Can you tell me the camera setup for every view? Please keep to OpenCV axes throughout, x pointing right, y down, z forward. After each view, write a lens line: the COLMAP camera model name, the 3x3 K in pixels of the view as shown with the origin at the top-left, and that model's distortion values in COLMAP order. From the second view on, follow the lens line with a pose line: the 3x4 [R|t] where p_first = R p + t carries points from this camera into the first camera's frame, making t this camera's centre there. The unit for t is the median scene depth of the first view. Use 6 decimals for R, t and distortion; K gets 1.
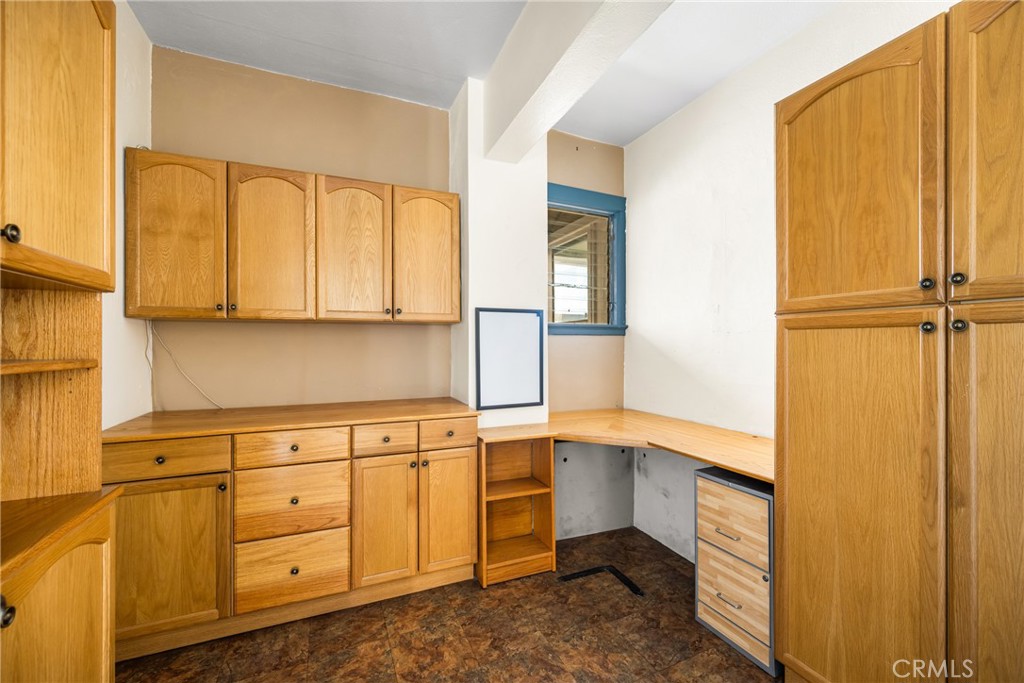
lens RADIAL K [[420.6, 0, 515.7], [0, 420.6, 342.6], [0, 0, 1]] dist [0.012548, 0.000723]
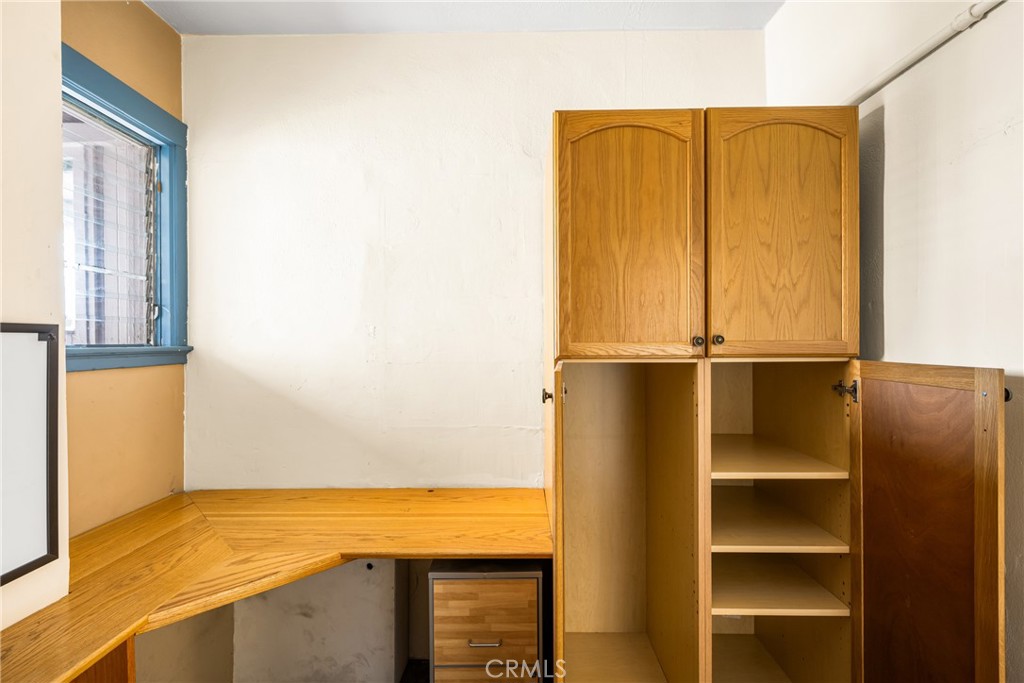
lens RADIAL K [[458.2, 0, 511.0], [0, 458.2, 339.3], [0, 0, 1]] dist [0.007552, -0.001180]
pose [[0.420851, -0.001403, 0.907129, -0.217915], [0.000737, 0.999999, 0.001205, -0.089448], [-0.907130, 0.000161, 0.420851, 0.578793]]
